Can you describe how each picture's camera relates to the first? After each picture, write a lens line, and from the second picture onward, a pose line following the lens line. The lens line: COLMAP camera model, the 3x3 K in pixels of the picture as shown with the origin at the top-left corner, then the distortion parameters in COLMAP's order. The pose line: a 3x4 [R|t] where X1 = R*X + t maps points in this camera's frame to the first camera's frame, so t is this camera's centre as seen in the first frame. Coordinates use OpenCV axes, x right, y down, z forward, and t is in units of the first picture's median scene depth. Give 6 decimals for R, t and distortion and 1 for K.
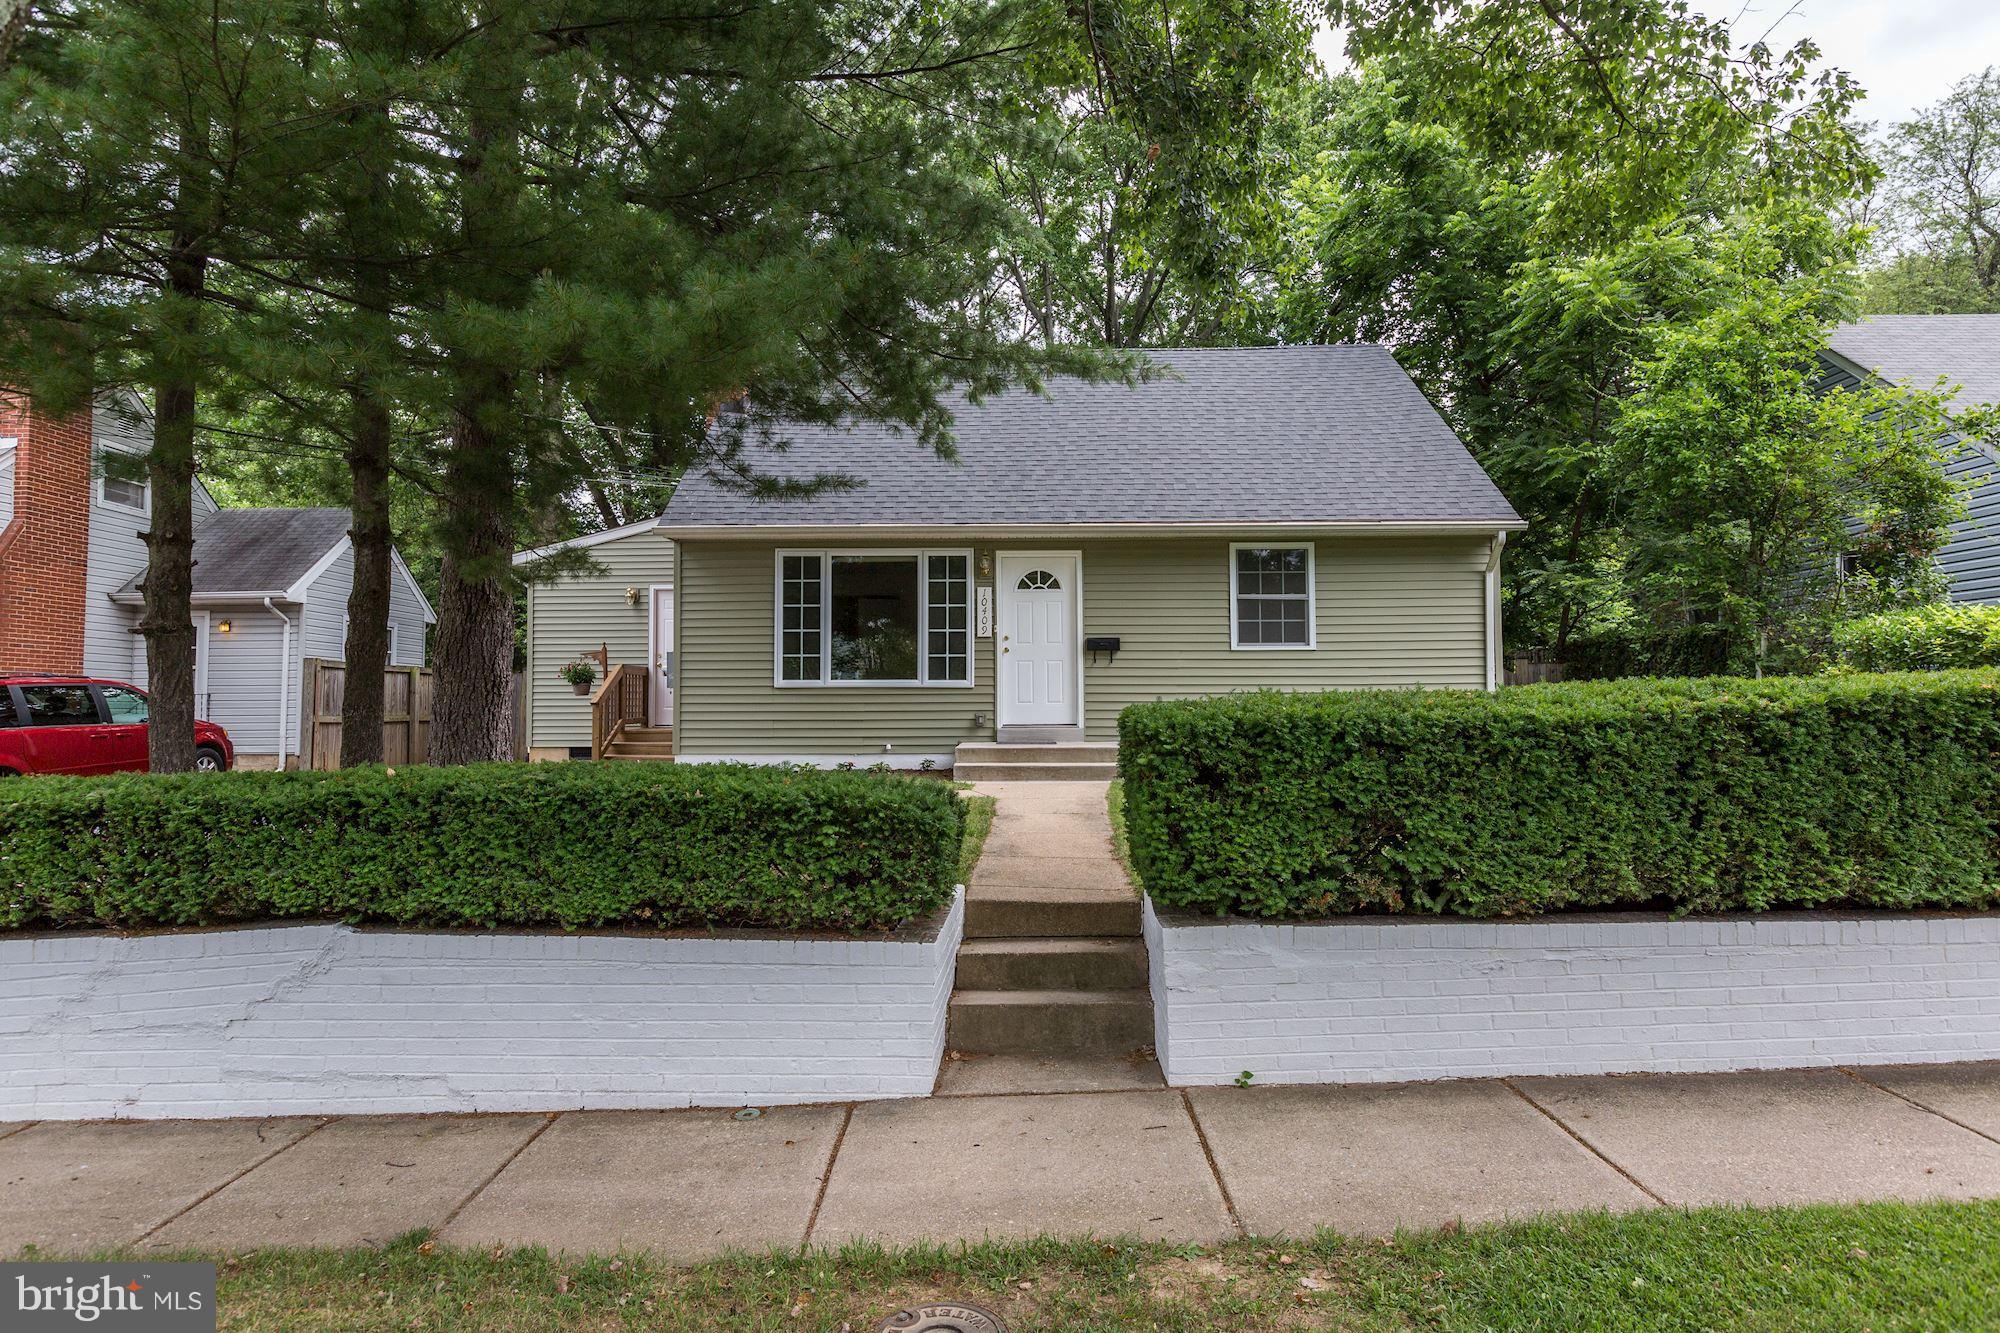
lens RADIAL K [[928.3, 0, 980.0], [0, 928.3, 656.5], [0, 0, 1]] dist [-0.001662, 0.000441]
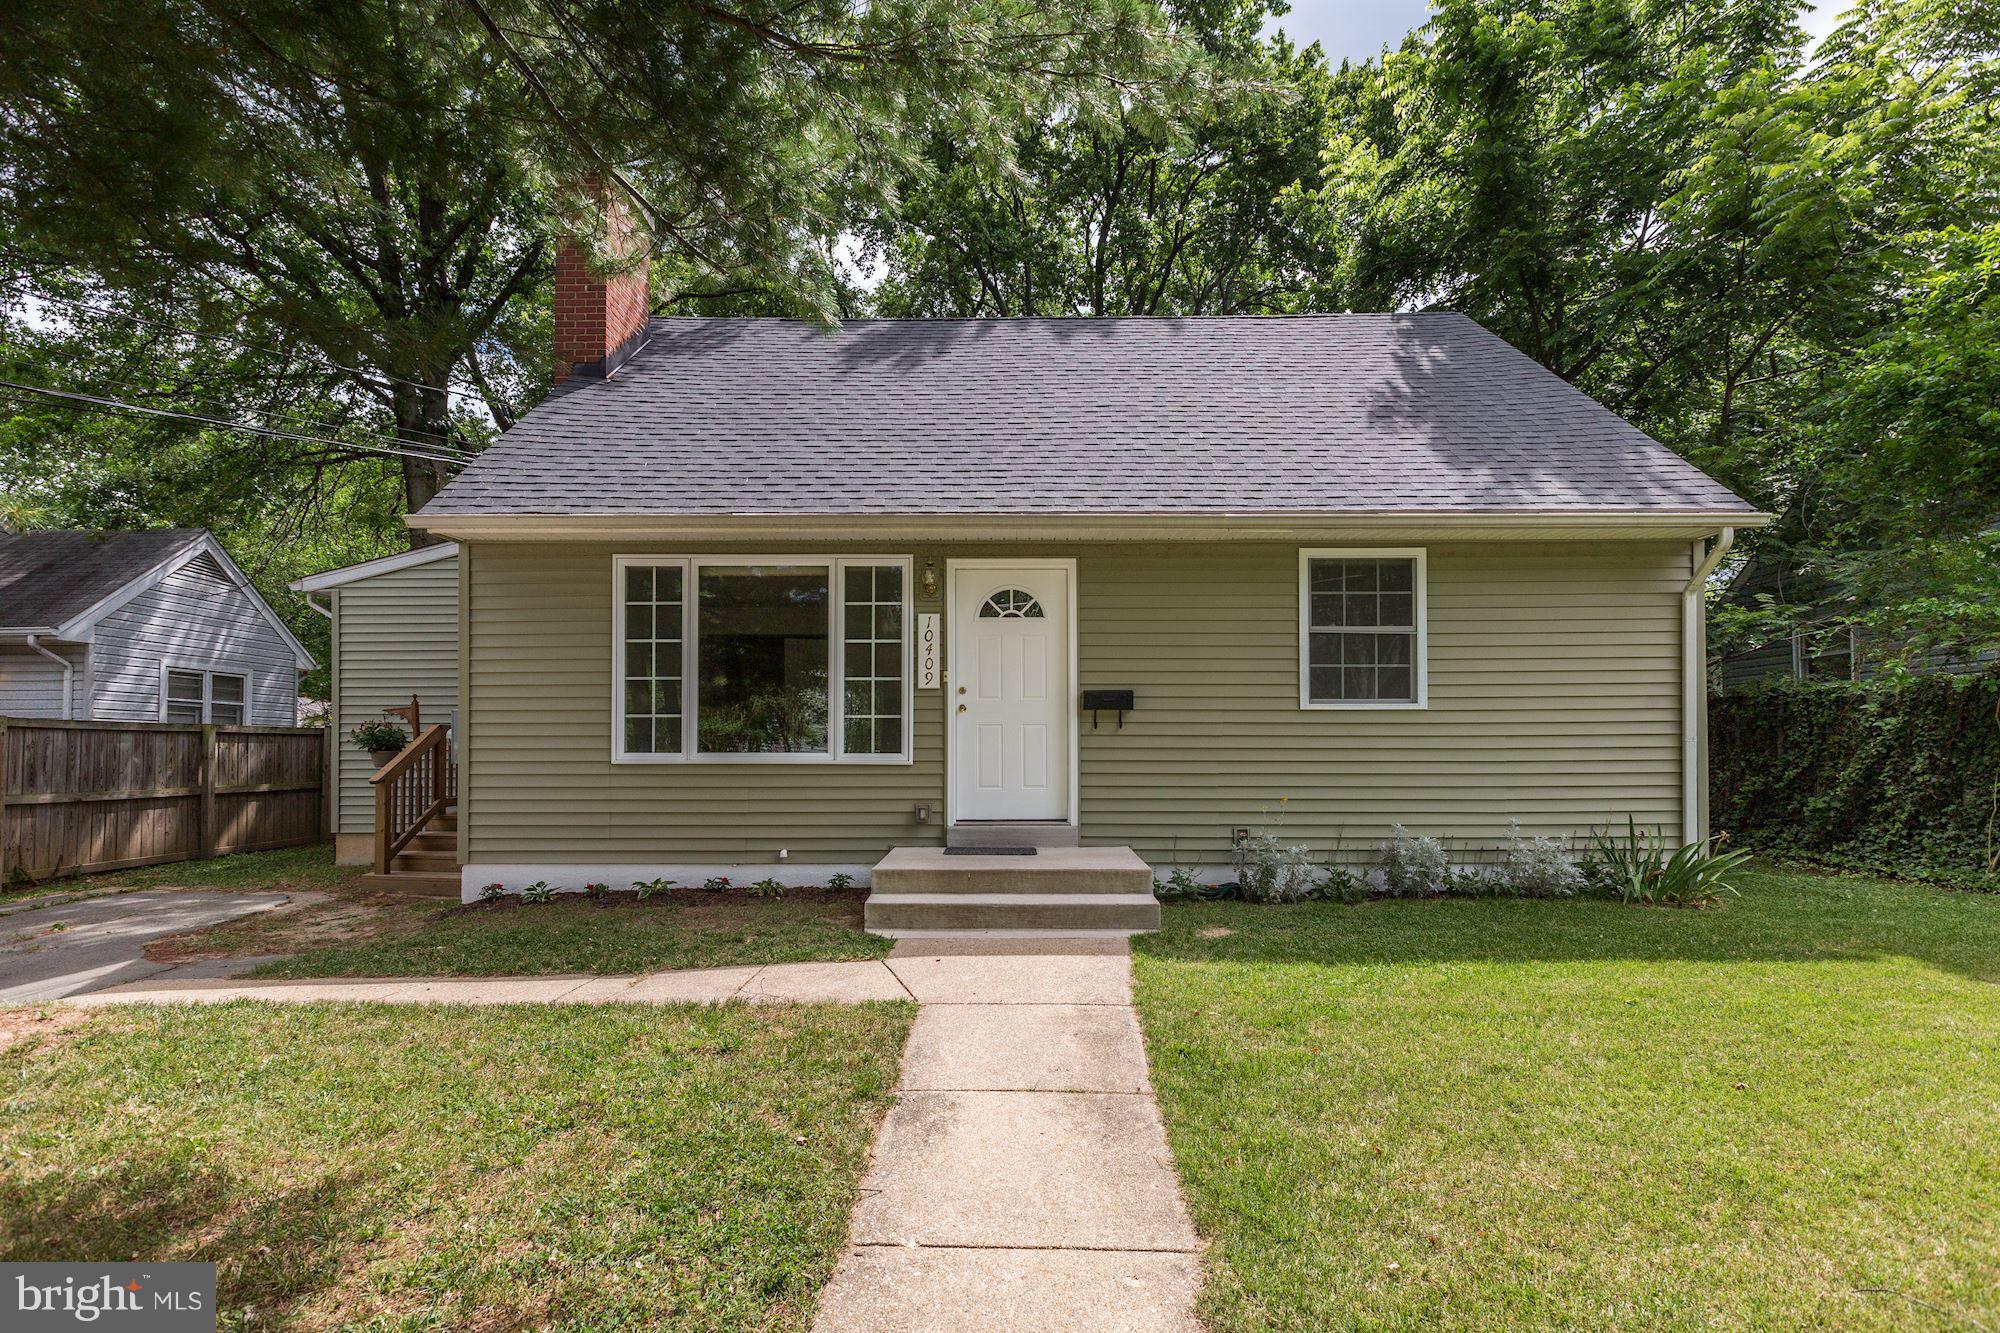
lens RADIAL K [[883.8, 0, 951.8], [0, 883.8, 735.8], [0, 0, 1]] dist [-0.000425, 0.000047]
pose [[0.999889, 0.003782, -0.014408, 0.030607], [-0.003301, 0.999441, 0.033274, -0.008504], [0.014526, -0.033223, 0.999342, 0.365837]]
